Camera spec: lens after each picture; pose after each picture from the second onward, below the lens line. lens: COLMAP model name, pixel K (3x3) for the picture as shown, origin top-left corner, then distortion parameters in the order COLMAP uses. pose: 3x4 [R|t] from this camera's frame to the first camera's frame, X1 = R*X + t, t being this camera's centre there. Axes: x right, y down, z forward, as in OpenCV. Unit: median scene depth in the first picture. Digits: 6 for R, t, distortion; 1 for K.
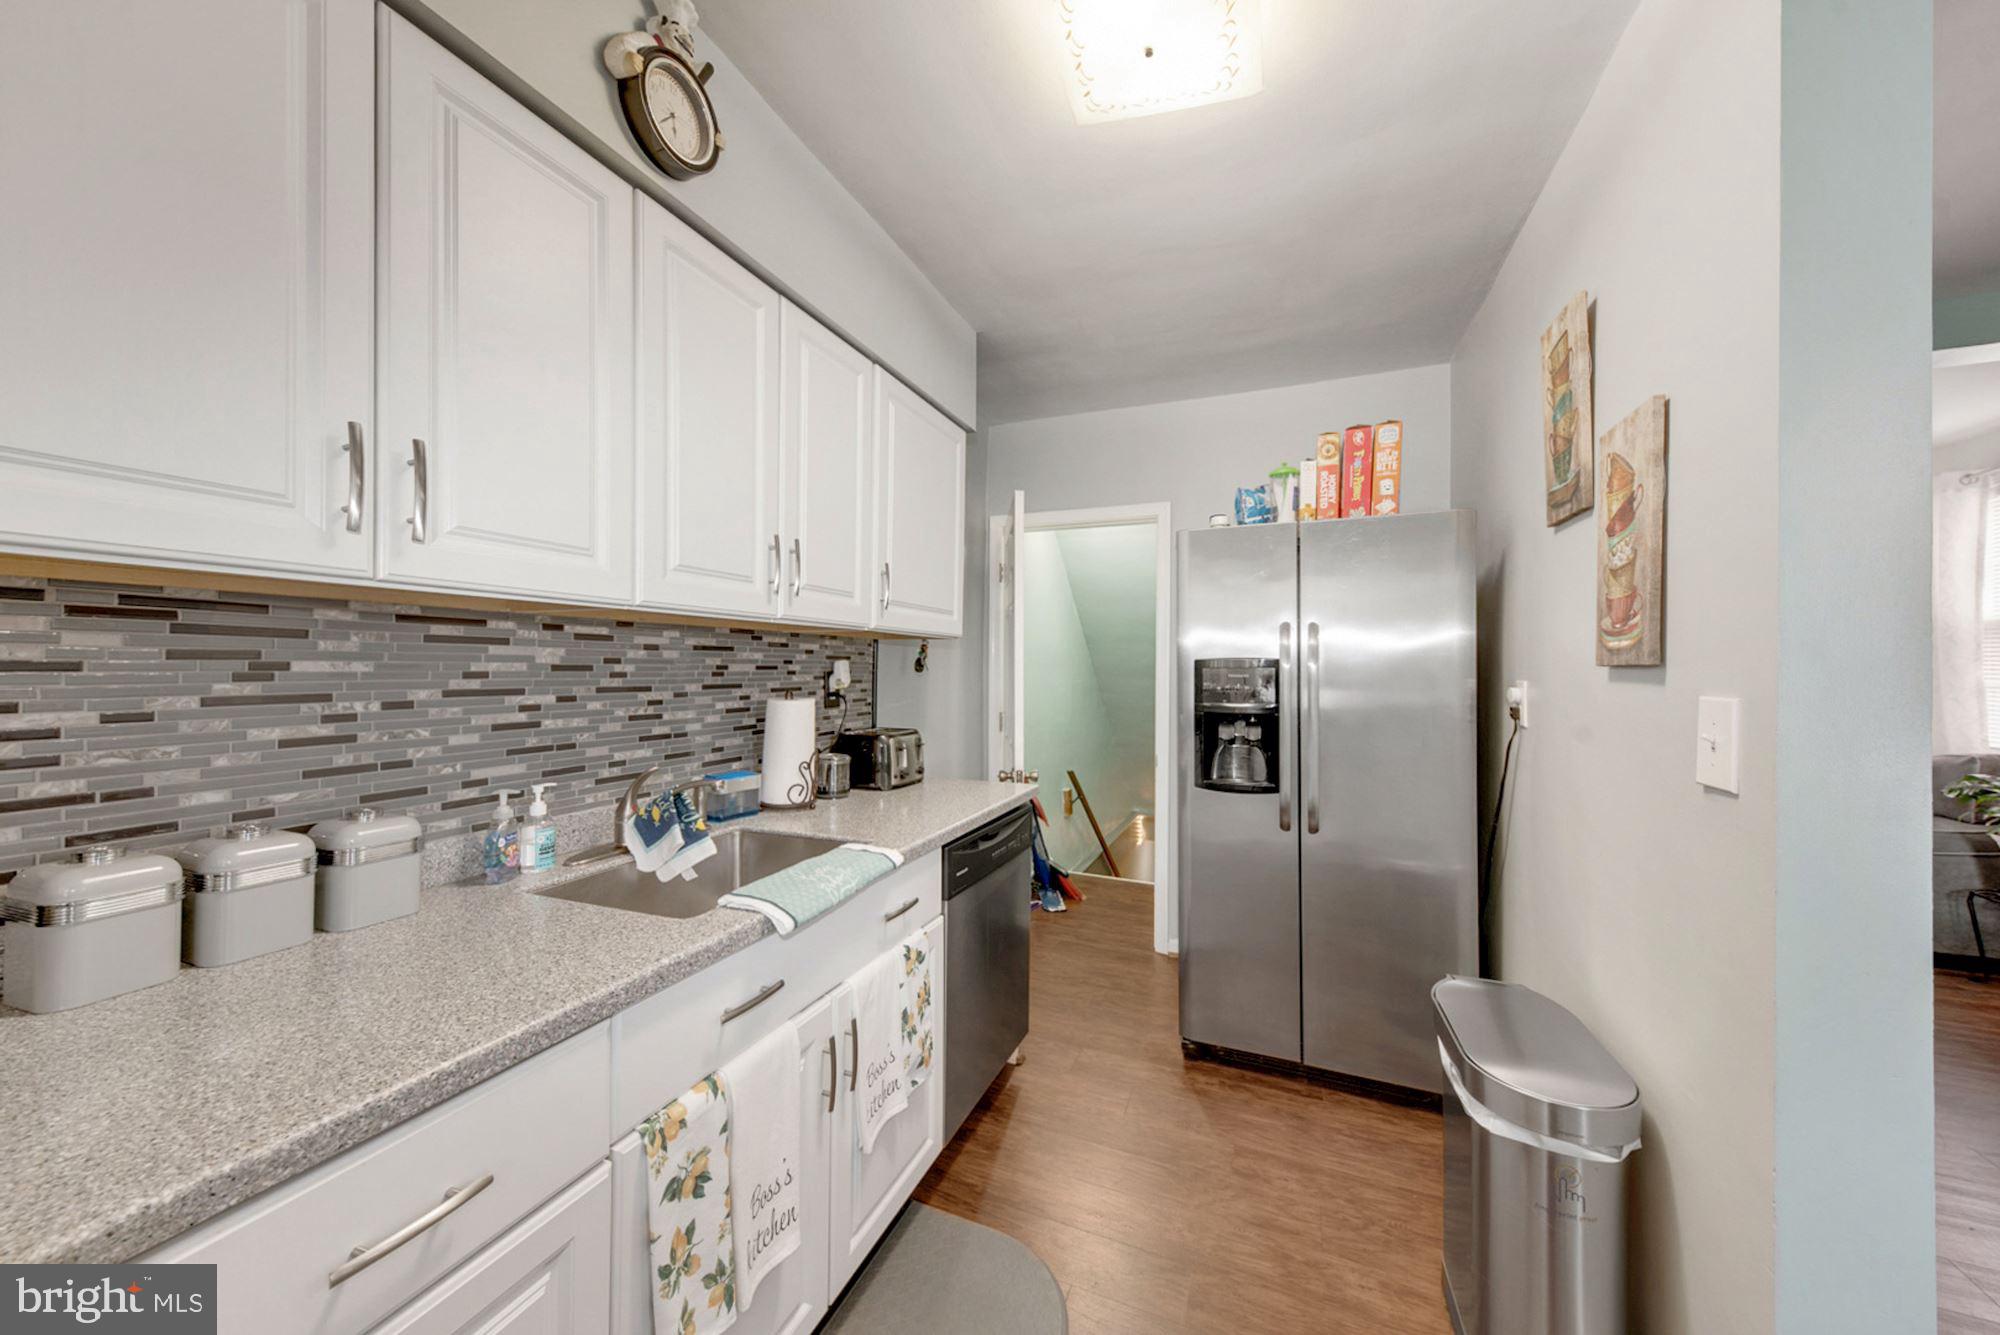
lens RADIAL K [[689.5, 0, 1003.0], [0, 689.5, 667.3], [0, 0, 1]] dist [-0.003082, -0.000879]
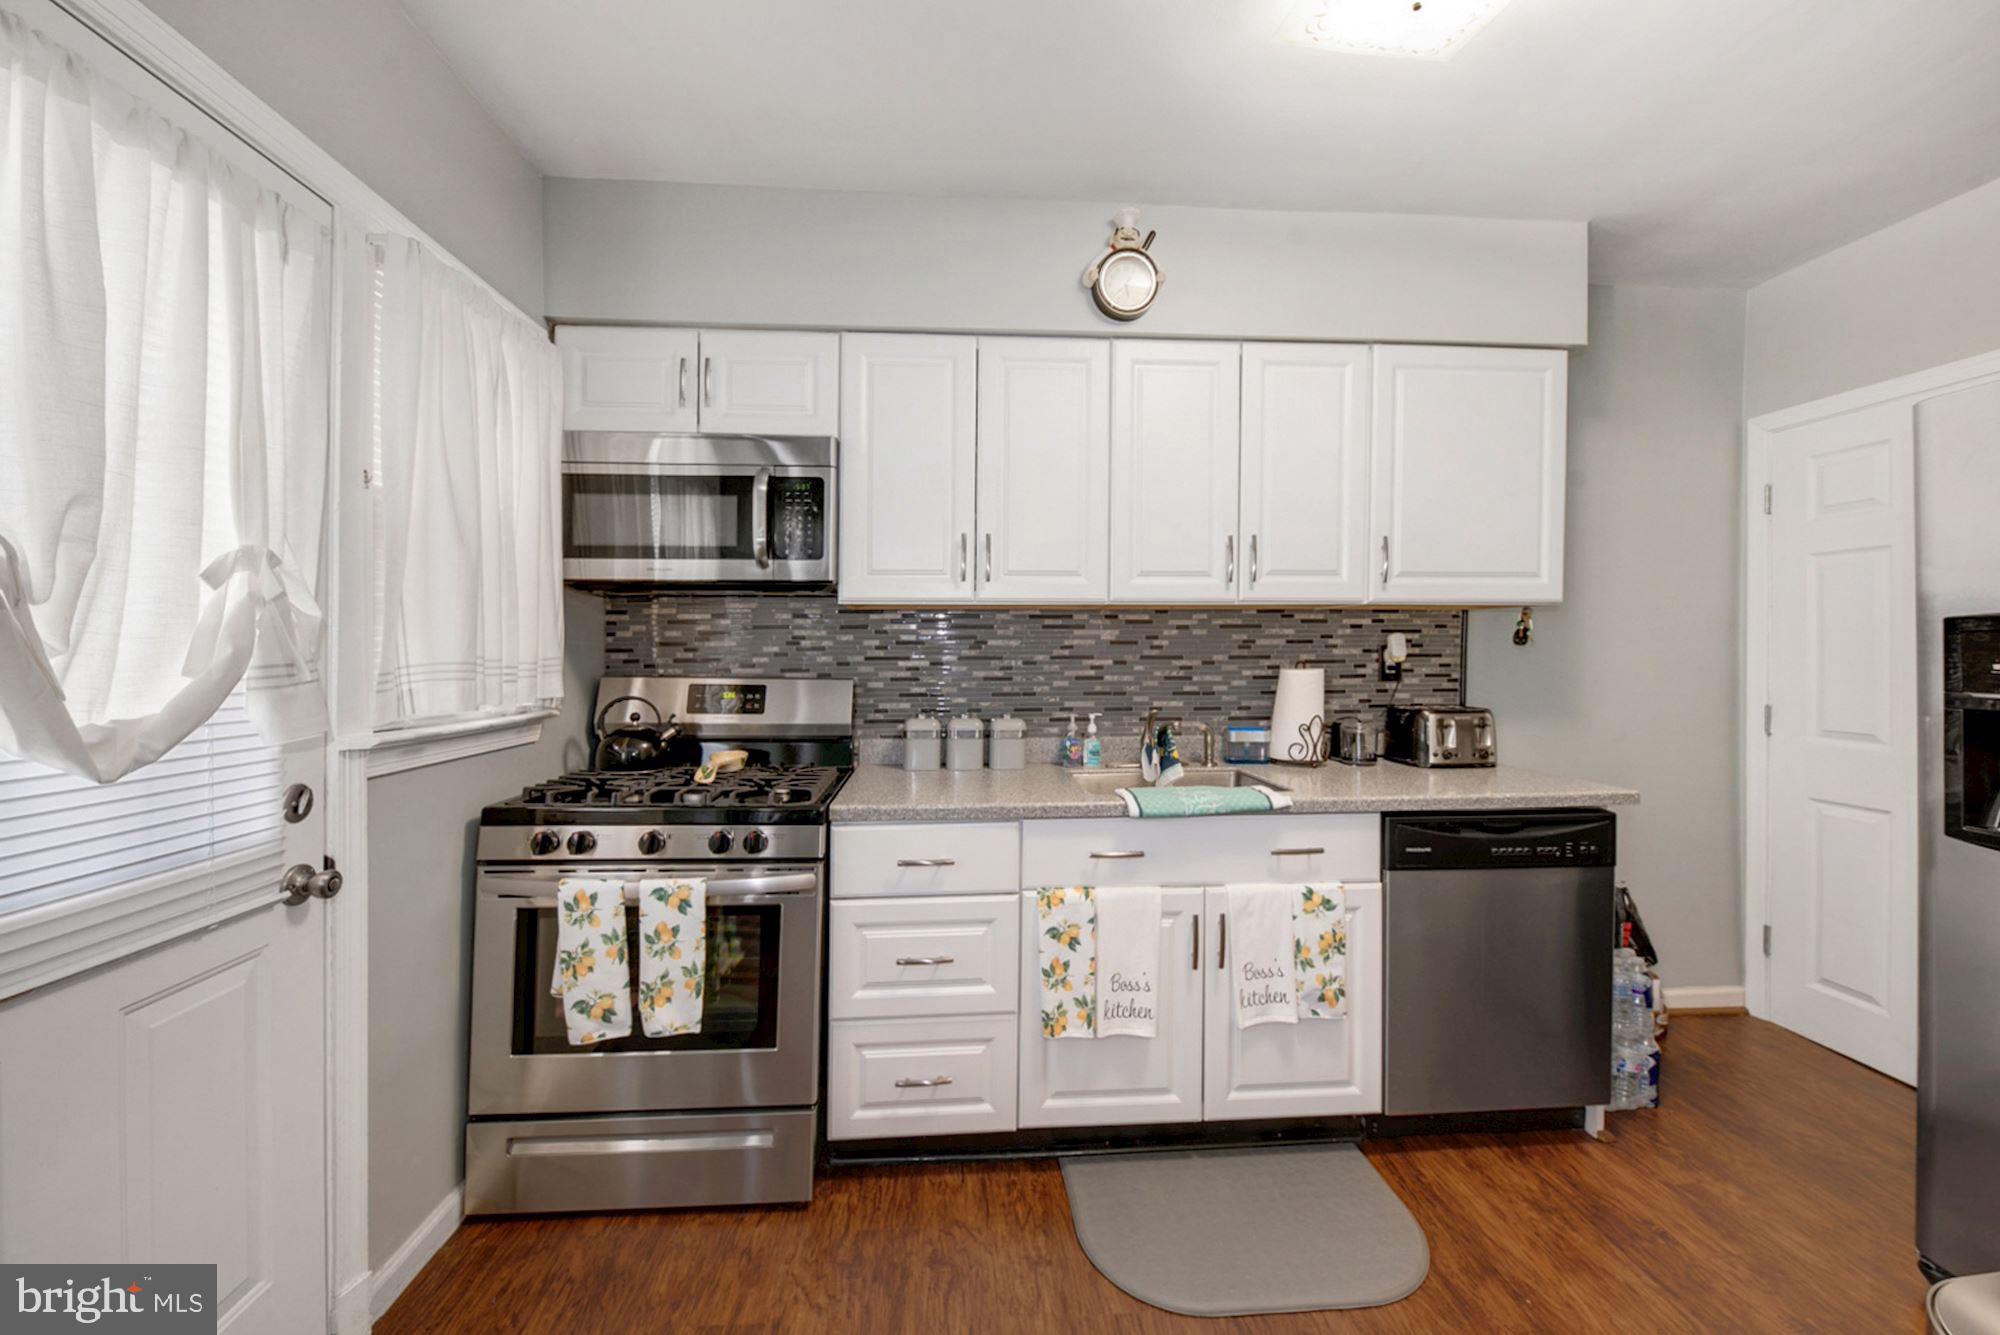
lens RADIAL K [[756.6, 0, 997.8], [0, 756.6, 633.9], [0, 0, 1]] dist [-0.013999, 0.000156]
pose [[0.439548, -0.017563, -0.898047, 0.748555], [0.005469, 0.999843, -0.016877, 0.008051], [0.898202, 0.002507, 0.439575, 0.001638]]
